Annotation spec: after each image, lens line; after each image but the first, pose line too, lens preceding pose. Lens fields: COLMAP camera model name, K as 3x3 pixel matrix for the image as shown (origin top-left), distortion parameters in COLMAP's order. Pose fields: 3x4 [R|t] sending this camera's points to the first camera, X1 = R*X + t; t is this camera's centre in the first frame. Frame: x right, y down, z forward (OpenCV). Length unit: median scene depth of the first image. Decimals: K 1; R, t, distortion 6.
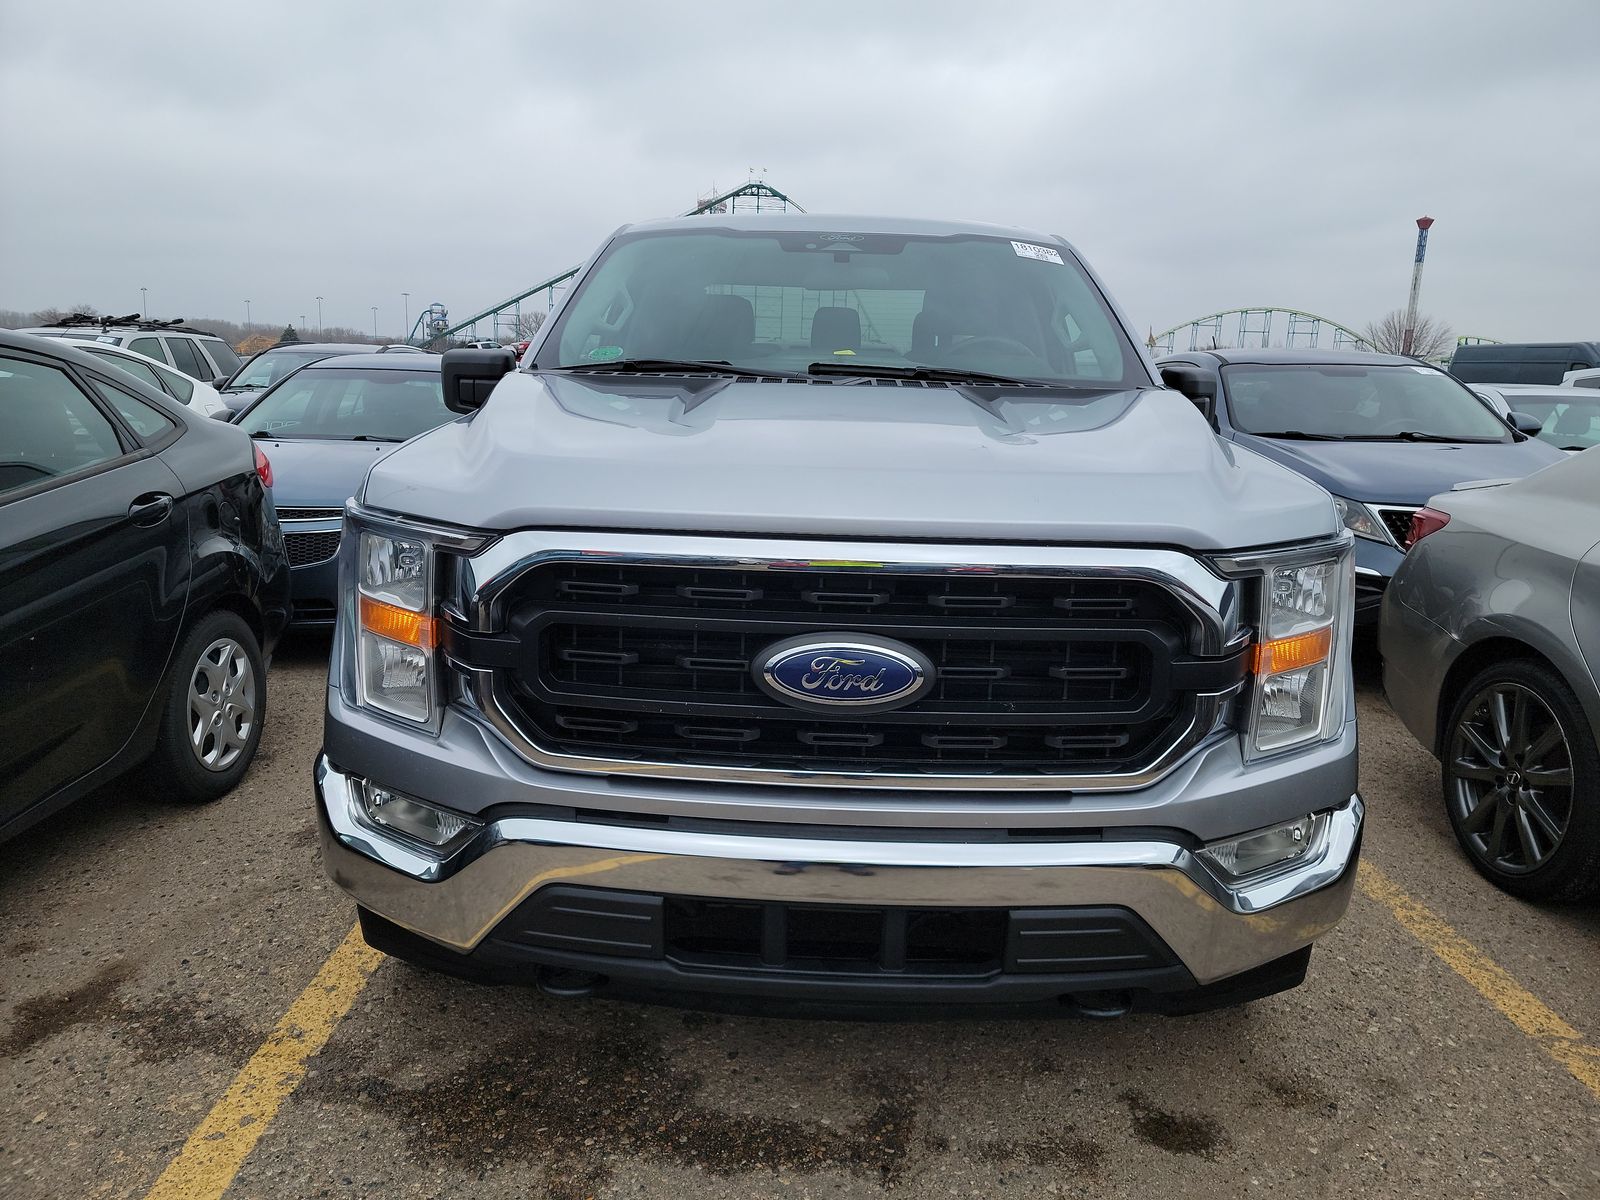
lens RADIAL K [[1140.1, 0, 806.7], [0, 1140.1, 611.0], [0, 0, 1]] dist [0.072184, -0.066490]
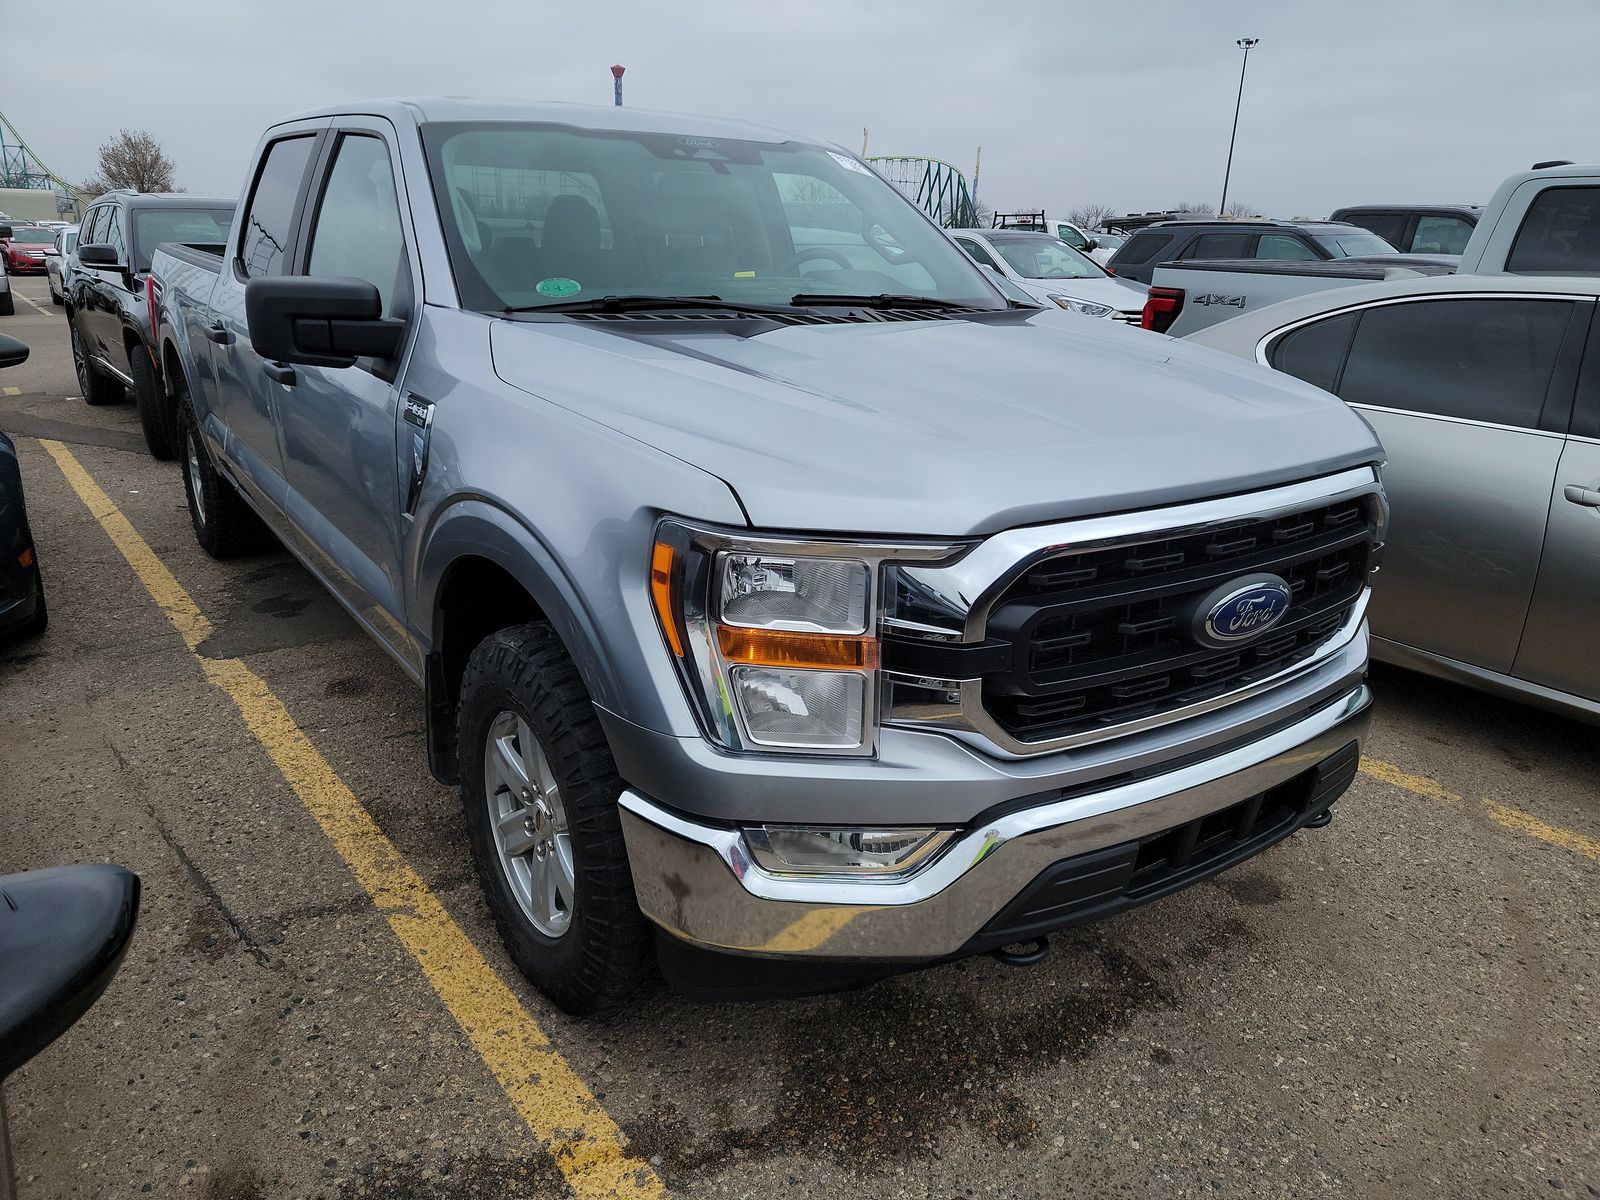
lens RADIAL K [[1140.1, 0, 806.7], [0, 1140.1, 611.0], [0, 0, 1]] dist [0.072184, -0.066490]
pose [[0.798014, -0.201425, 0.567980, -0.720824], [0.122558, 0.977037, 0.174296, -0.148237], [-0.590045, -0.069480, 0.804375, 0.234252]]
